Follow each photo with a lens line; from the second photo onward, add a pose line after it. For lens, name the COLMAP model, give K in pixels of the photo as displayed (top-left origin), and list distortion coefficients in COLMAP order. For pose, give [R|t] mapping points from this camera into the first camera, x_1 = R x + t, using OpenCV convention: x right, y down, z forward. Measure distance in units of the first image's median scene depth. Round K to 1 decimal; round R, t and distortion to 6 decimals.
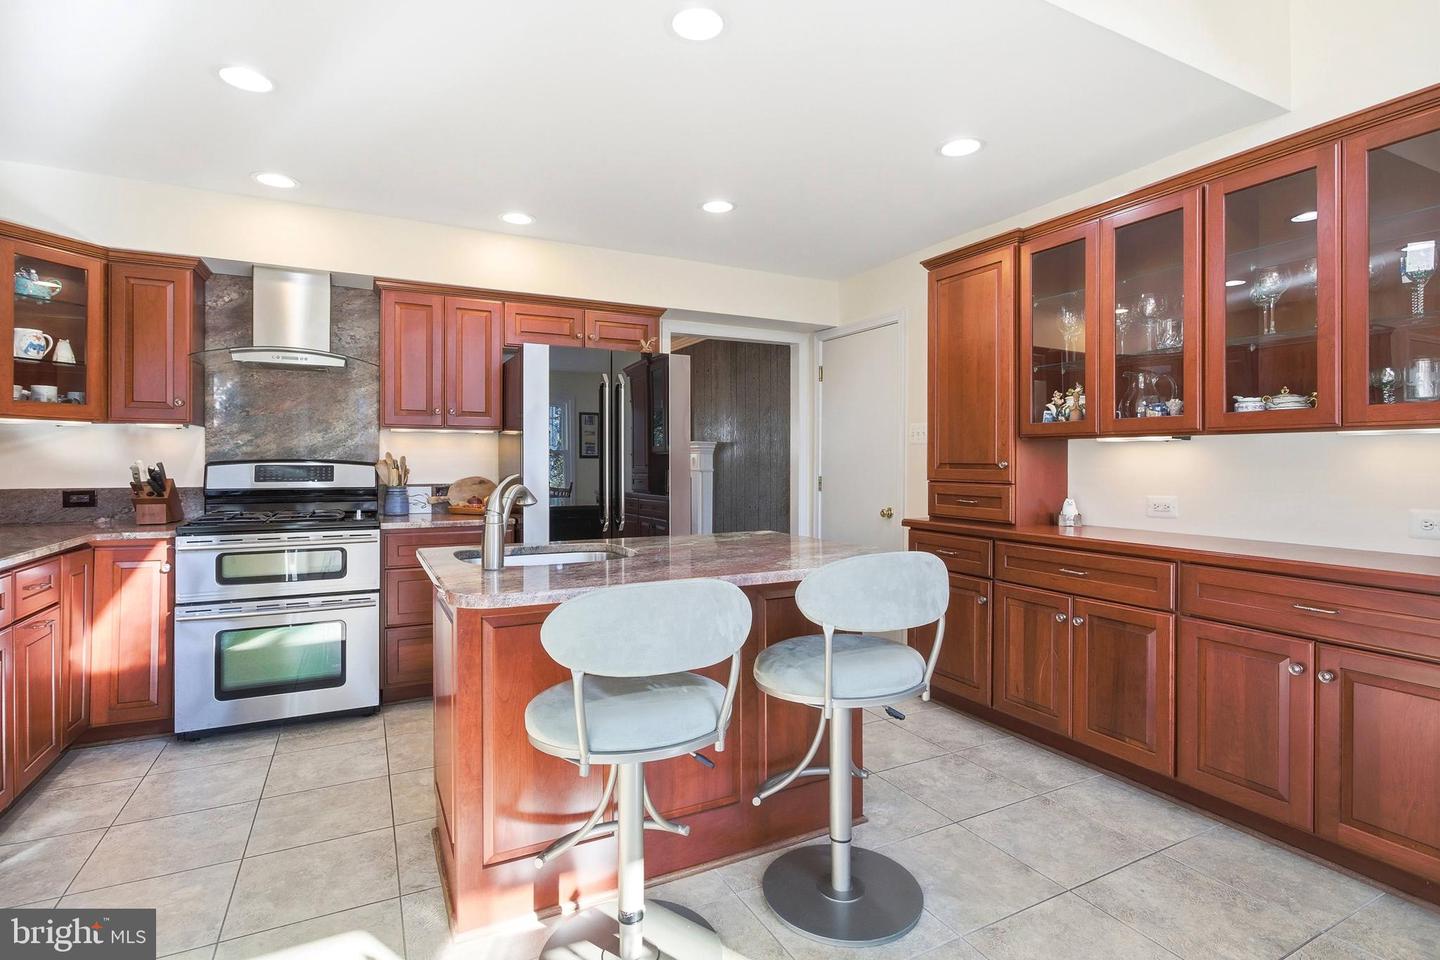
lens RADIAL K [[697.7, 0, 719.1], [0, 697.7, 462.4], [0, 0, 1]] dist [0.000153, -0.000210]
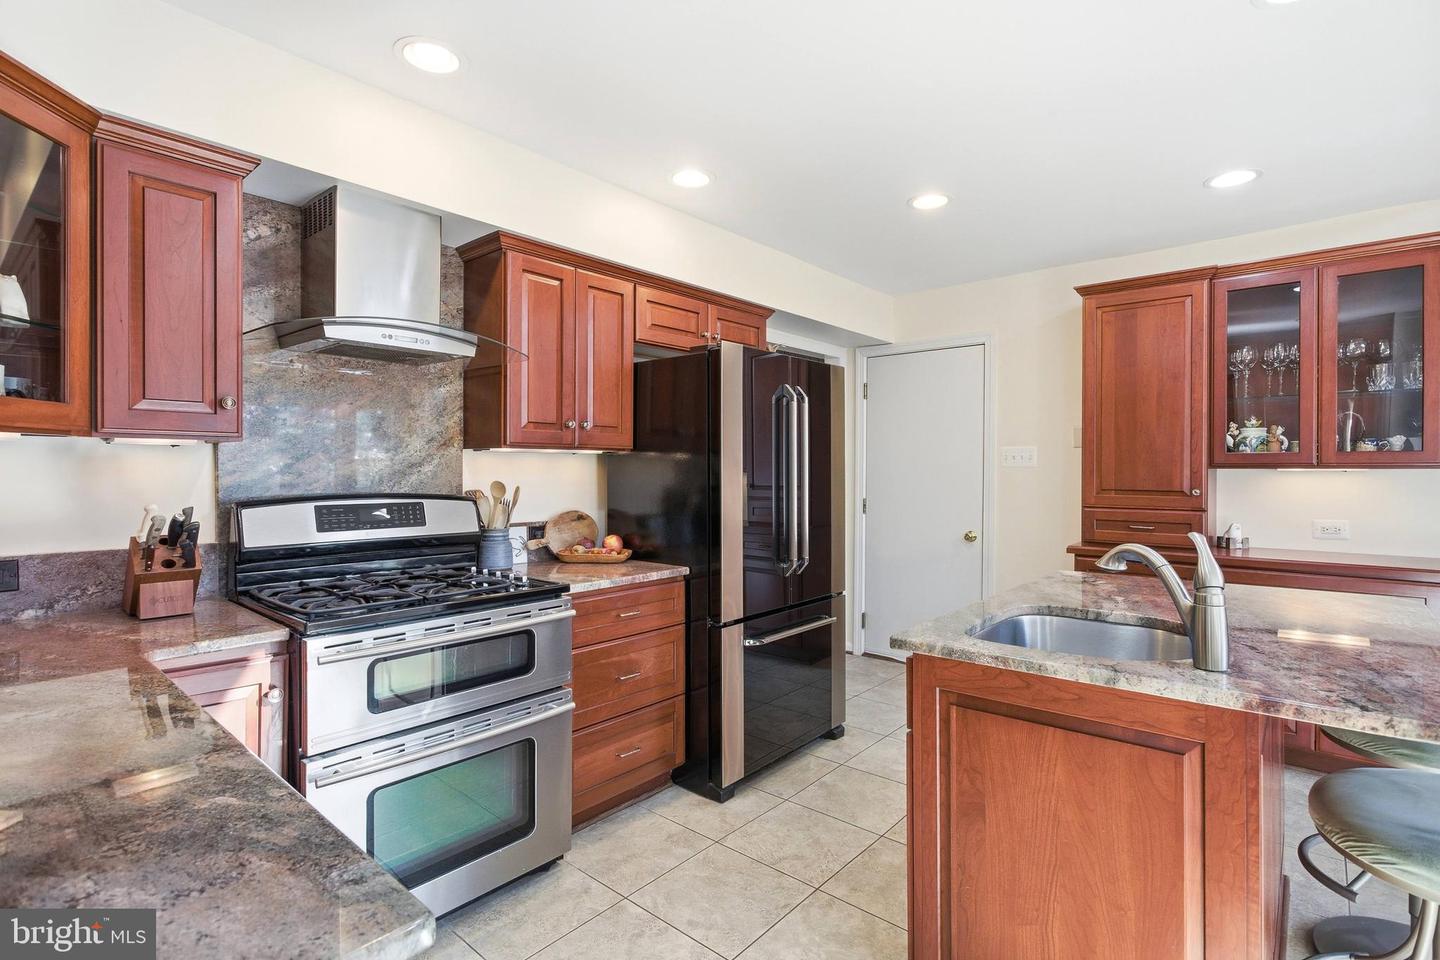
lens RADIAL K [[690.4, 0, 722.2], [0, 690.4, 471.8], [0, 0, 1]] dist [-0.004097, -0.000150]
pose [[0.924176, -0.002400, 0.381959, -0.574842], [0.001774, 0.999996, 0.001991, -0.027272], [-0.381963, -0.001162, 0.924177, 0.293468]]
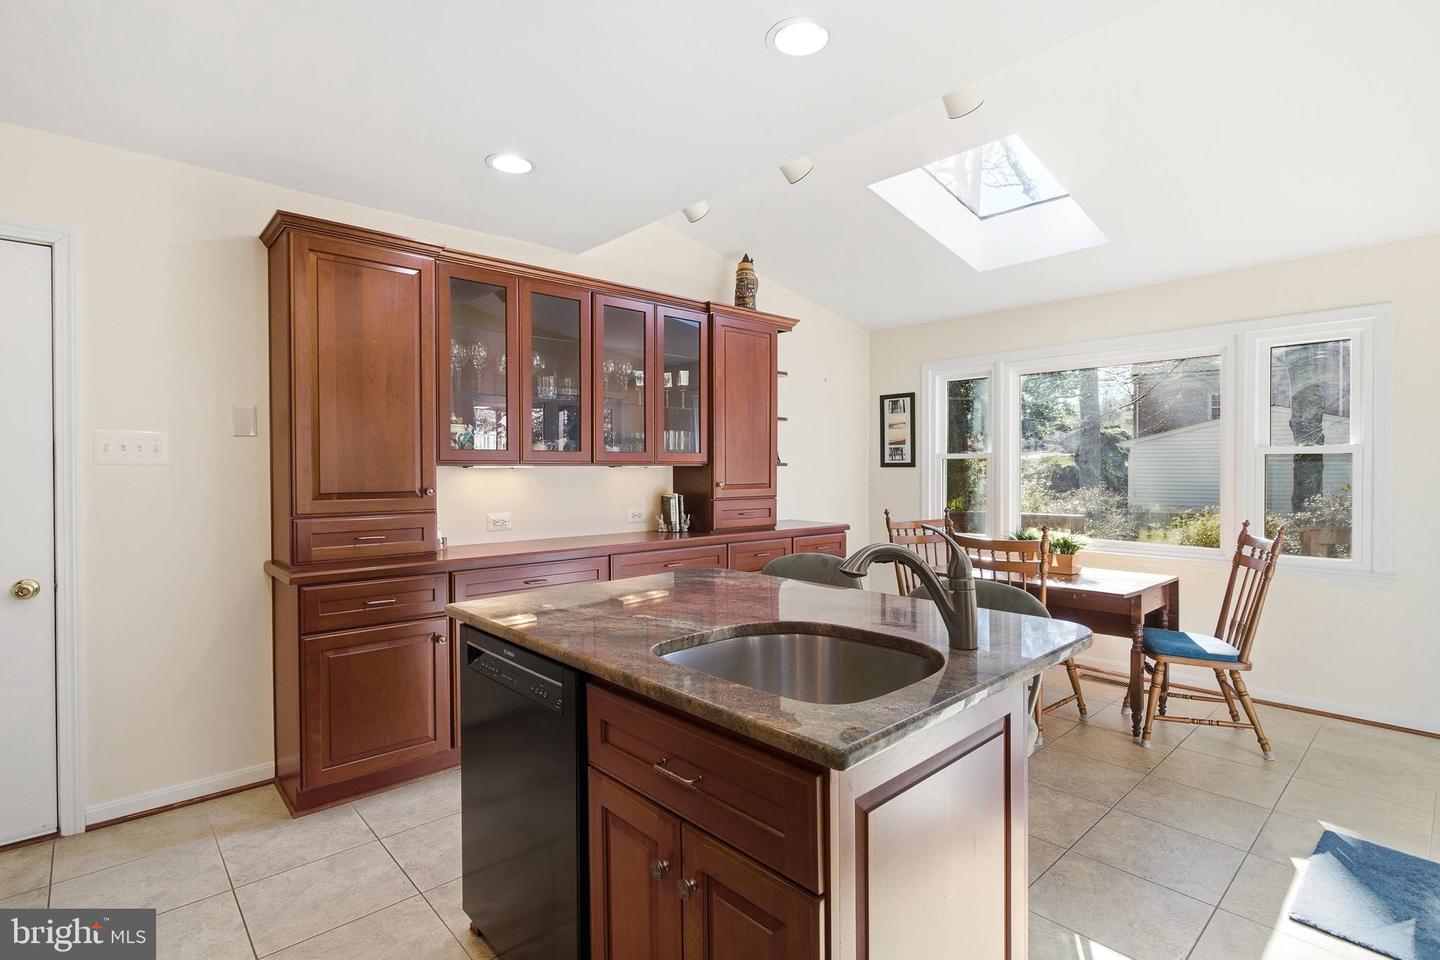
lens RADIAL K [[690.4, 0, 722.2], [0, 690.4, 471.8], [0, 0, 1]] dist [-0.004097, -0.000150]
pose [[-0.264181, -0.006150, 0.964453, -0.526376], [0.003570, 0.999967, 0.007355, -0.026178], [-0.964466, 0.005386, -0.264150, 0.784436]]
